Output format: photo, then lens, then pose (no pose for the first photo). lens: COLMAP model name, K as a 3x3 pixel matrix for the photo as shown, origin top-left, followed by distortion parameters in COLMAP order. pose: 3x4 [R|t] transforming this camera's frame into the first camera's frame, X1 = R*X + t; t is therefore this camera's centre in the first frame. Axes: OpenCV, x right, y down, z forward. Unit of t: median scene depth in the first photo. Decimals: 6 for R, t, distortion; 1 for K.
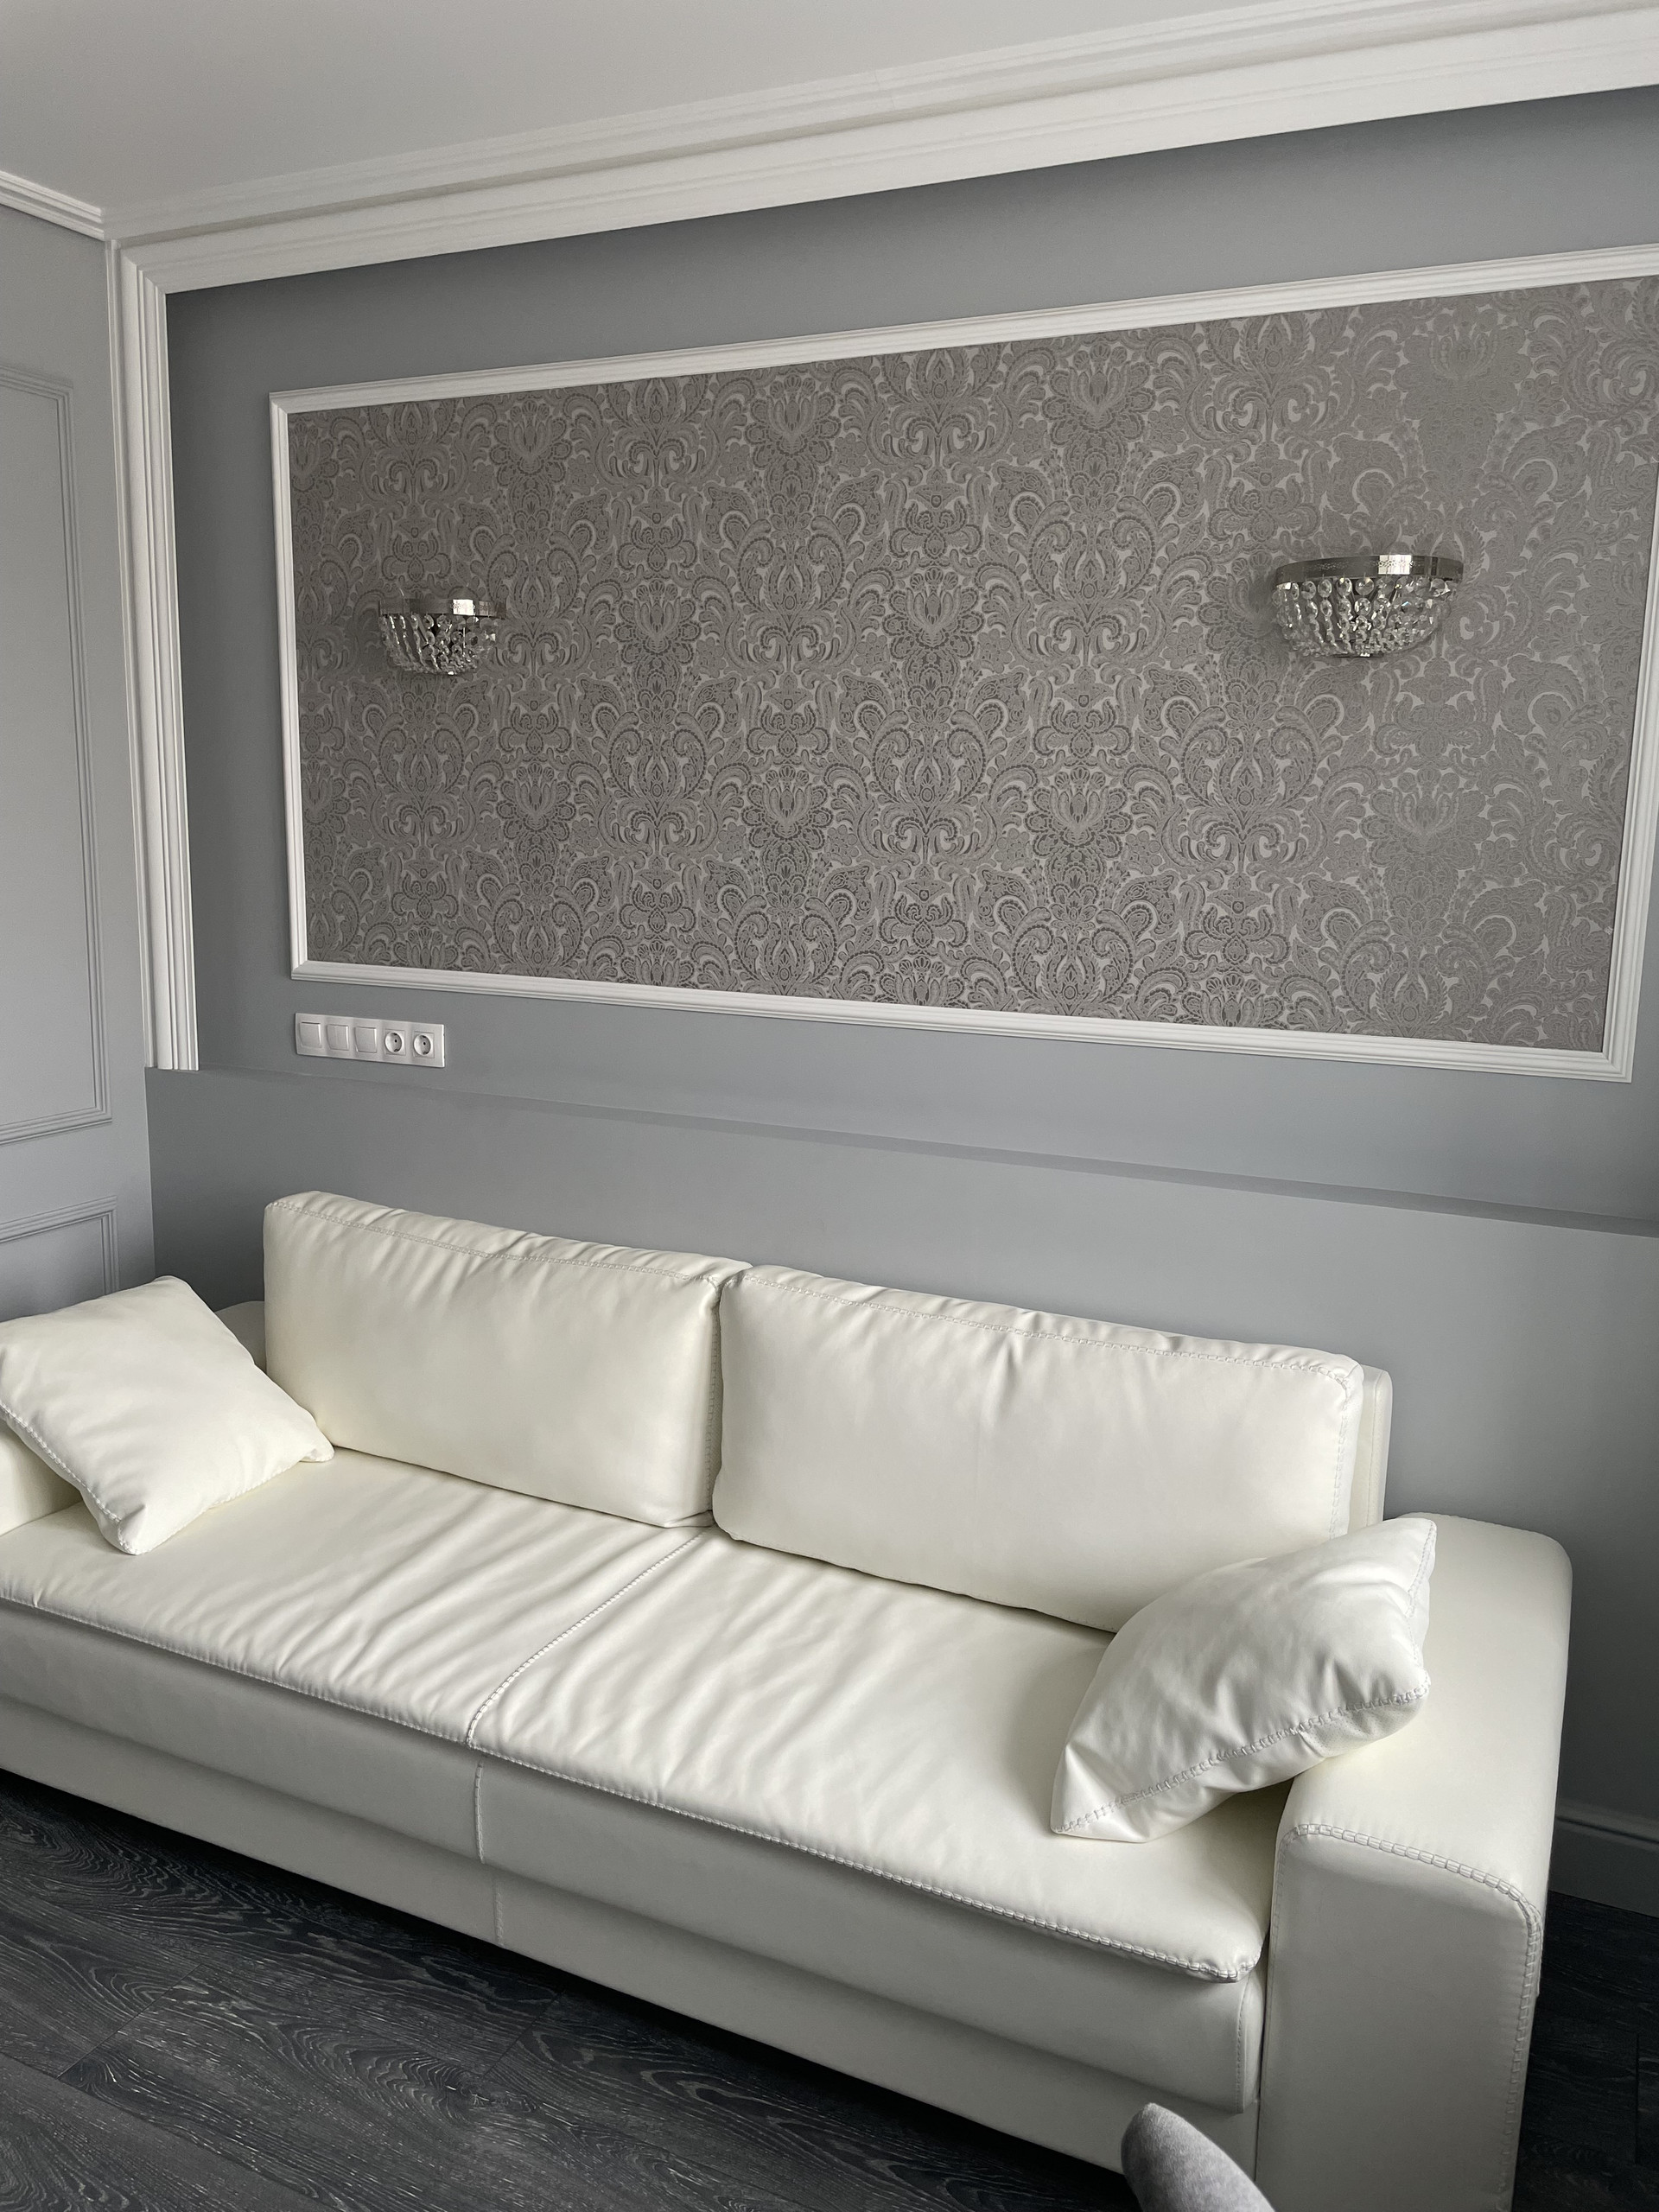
lens RADIAL K [[1664.6, 0, 763.1], [0, 1664.6, 1047.4], [0, 0, 1]] dist [0.069578, -0.087618]
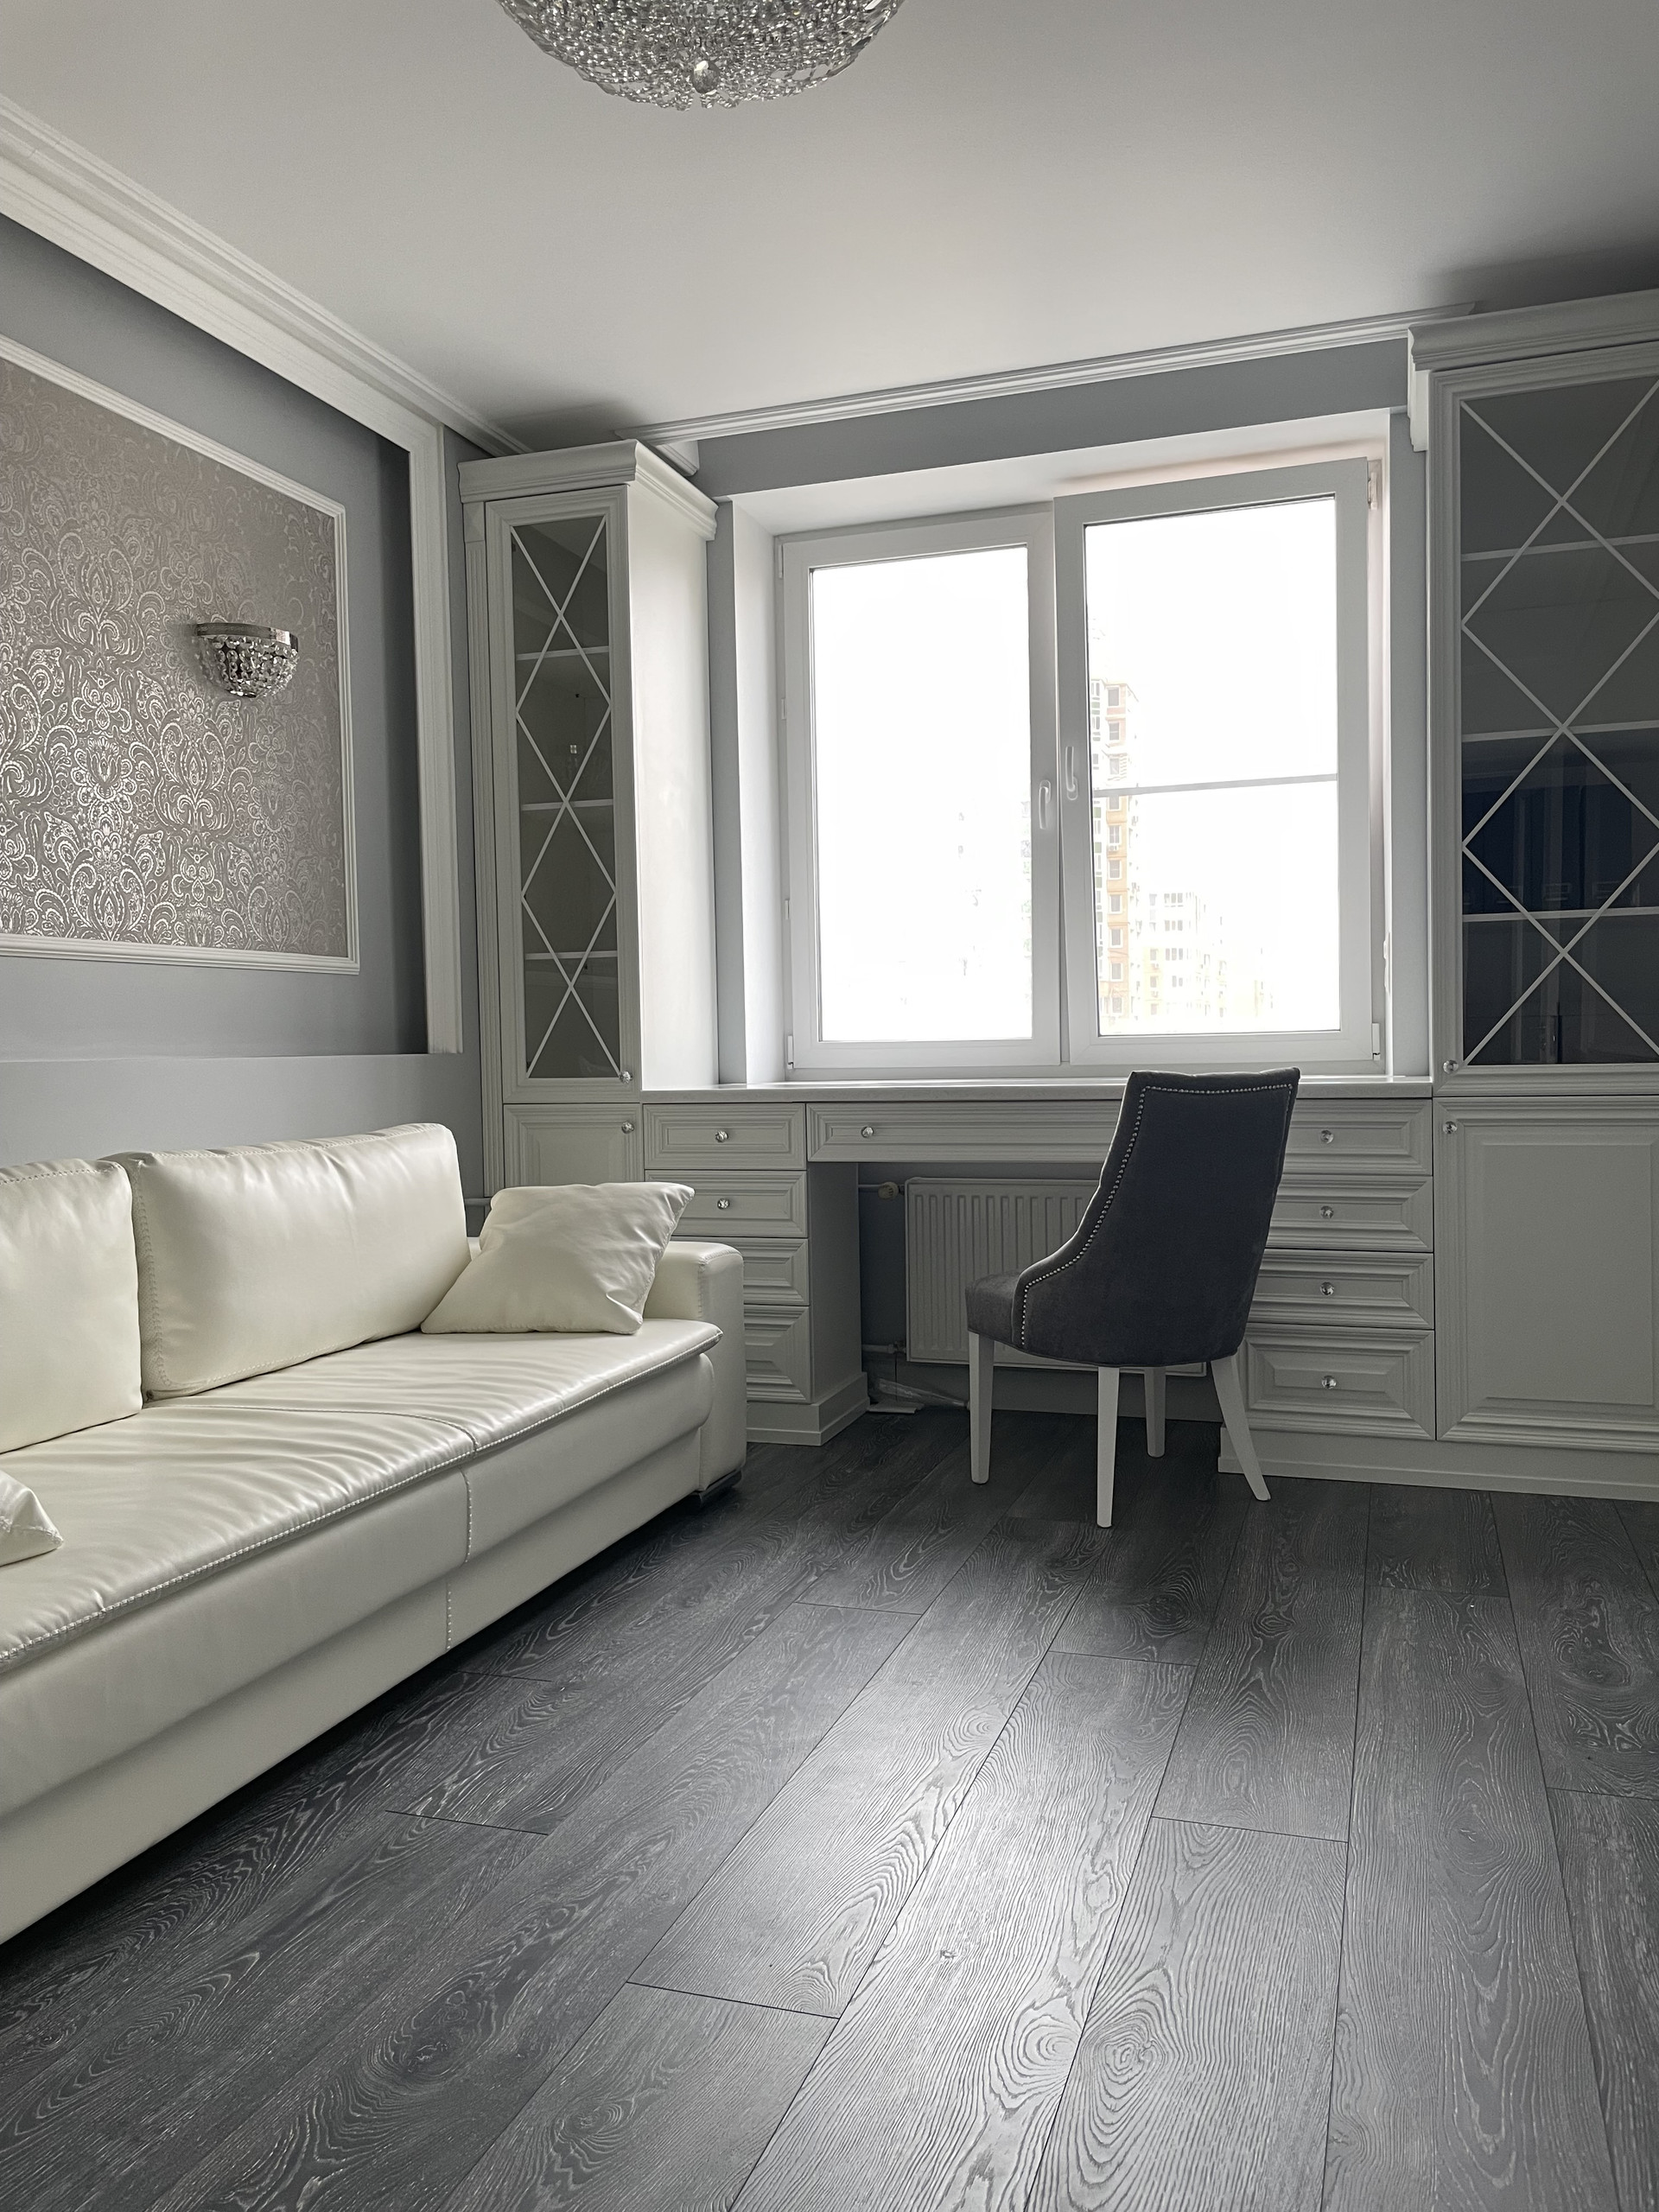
lens RADIAL K [[1664.6, 0, 822.3], [0, 1664.6, 1095.3], [0, 0, 1]] dist [0.069578, -0.087618]
pose [[-0.131157, -0.027835, 0.990971, -1.244906], [0.157500, 0.986325, 0.048550, 0.133554], [-0.978770, 0.162445, -0.124979, 0.781651]]
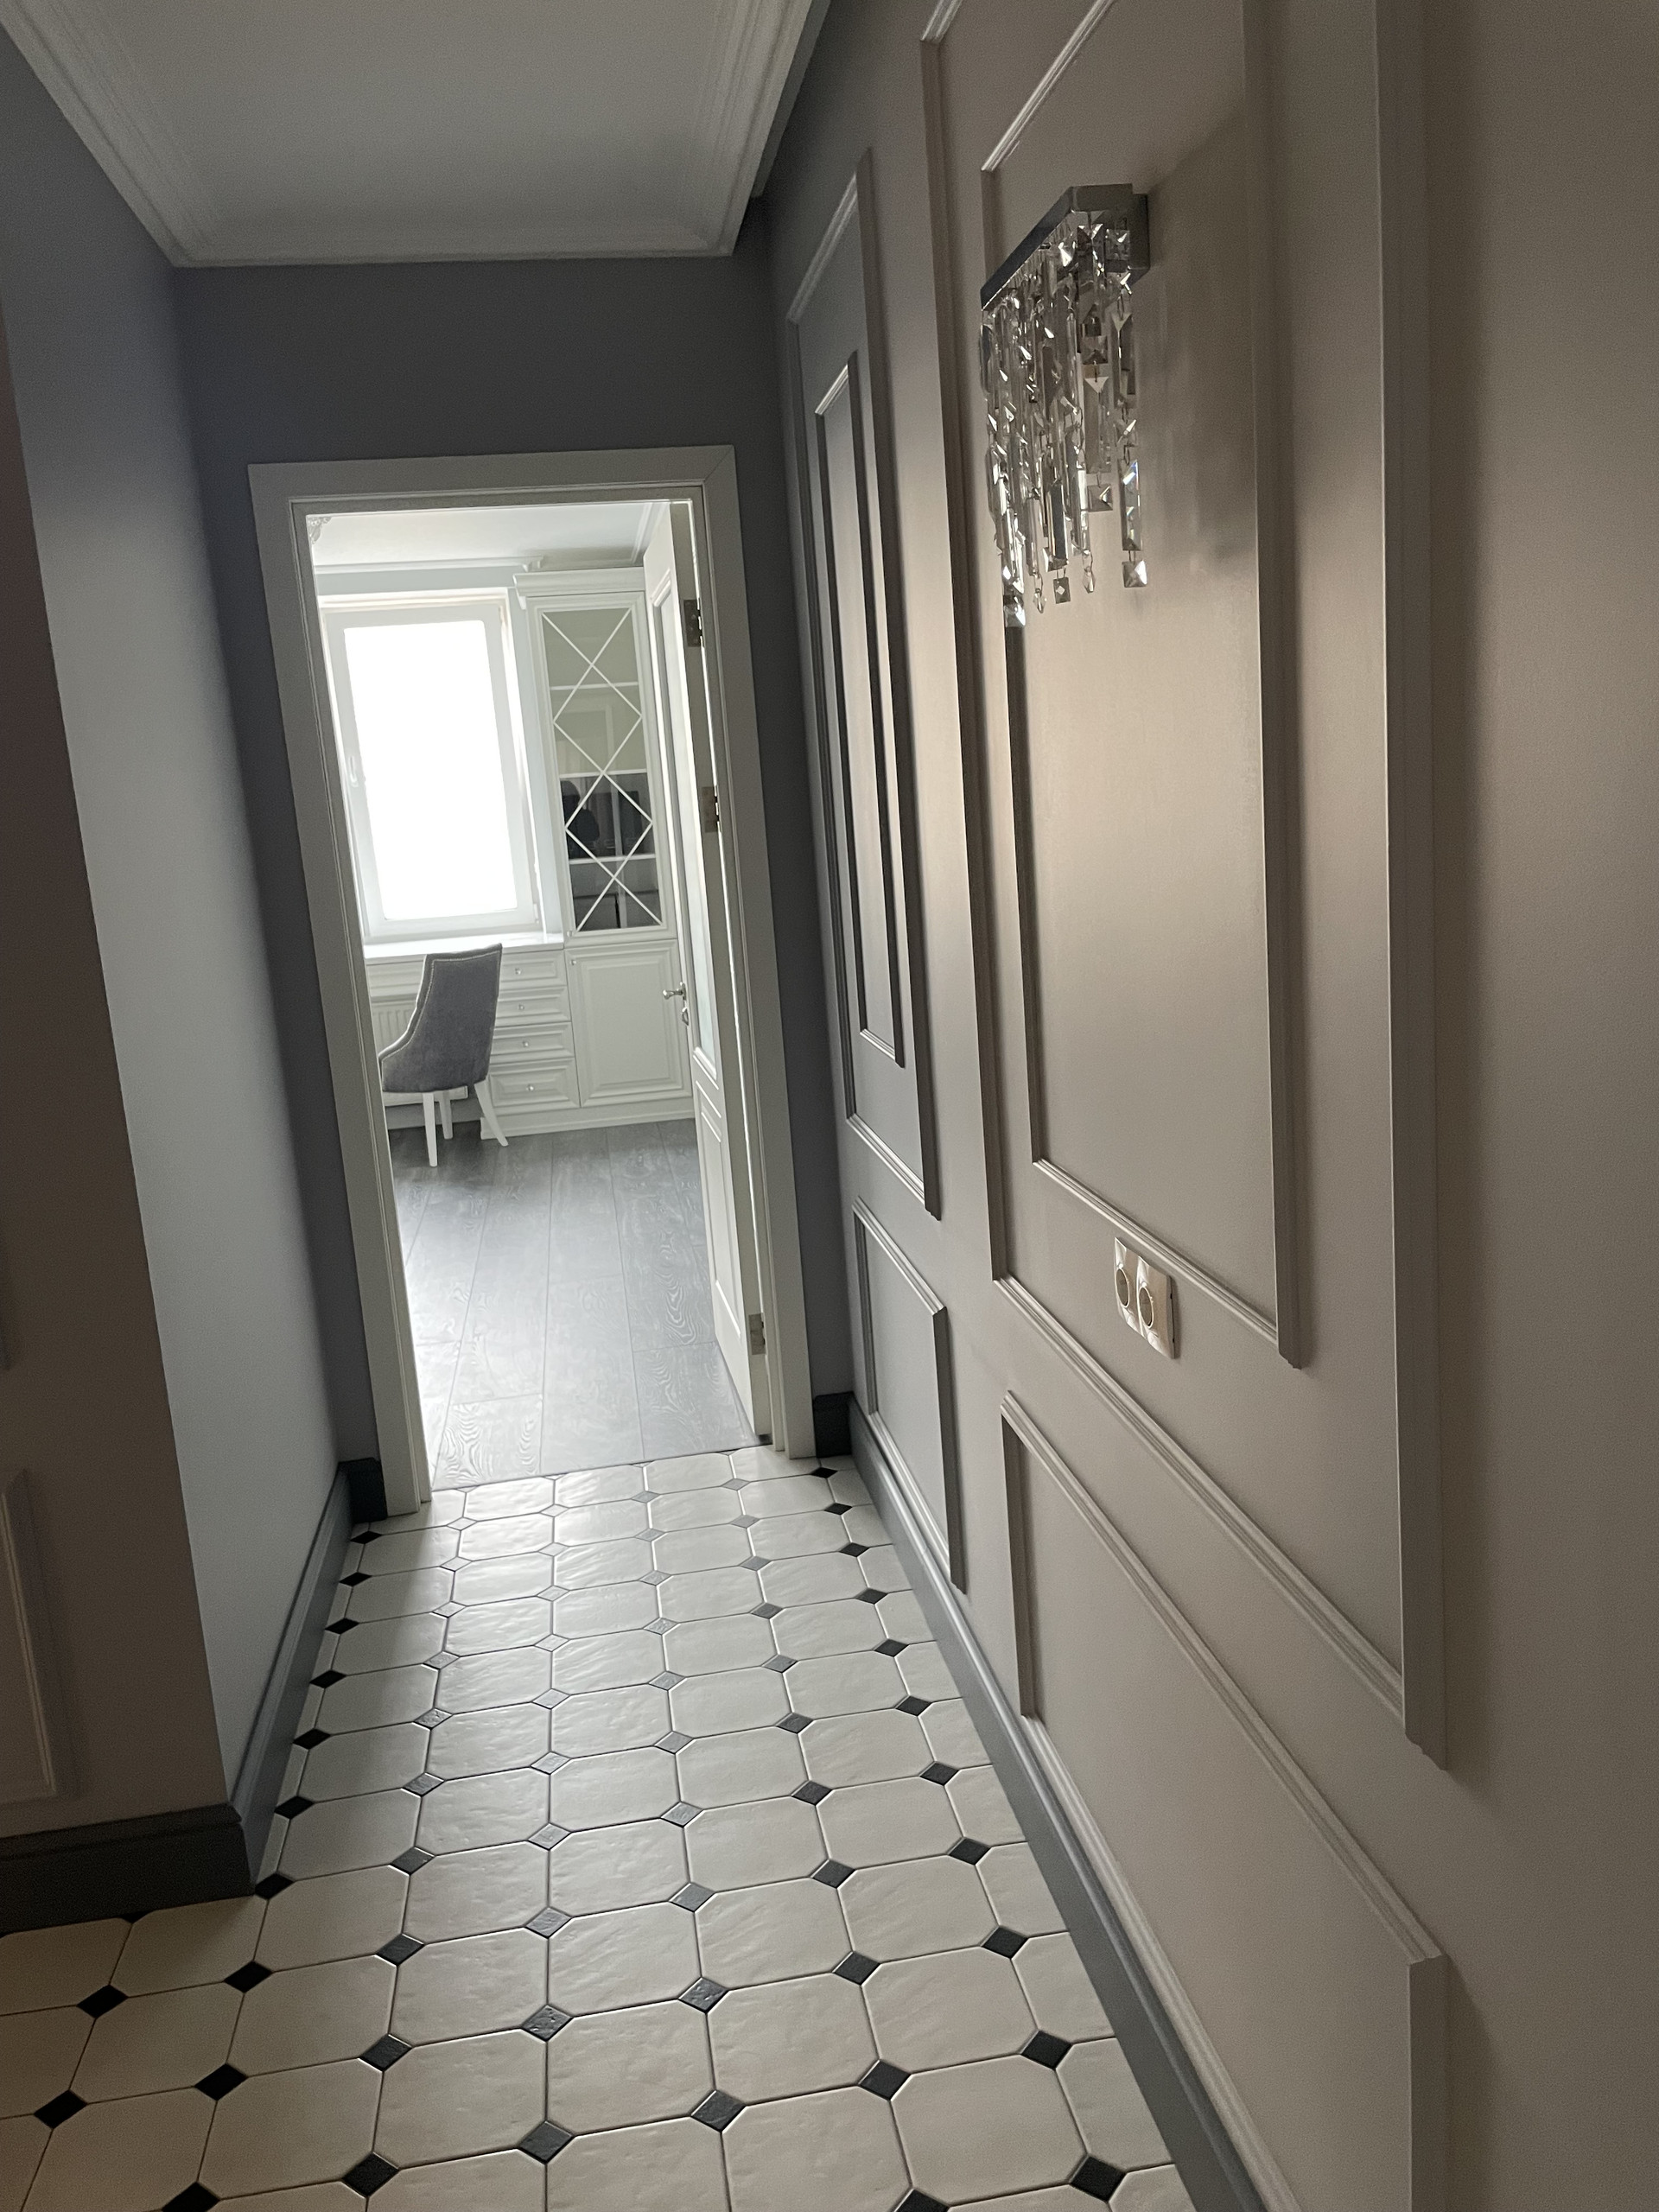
lens RADIAL K [[1664.6, 0, 839.4], [0, 1664.6, 1109.5], [0, 0, 1]] dist [0.069578, -0.087618]
pose [[-0.583285, -0.114949, 0.804093, -2.900772], [0.184599, 0.945273, 0.269039, -0.210242], [-0.791013, 0.305361, -0.530144, 1.497776]]
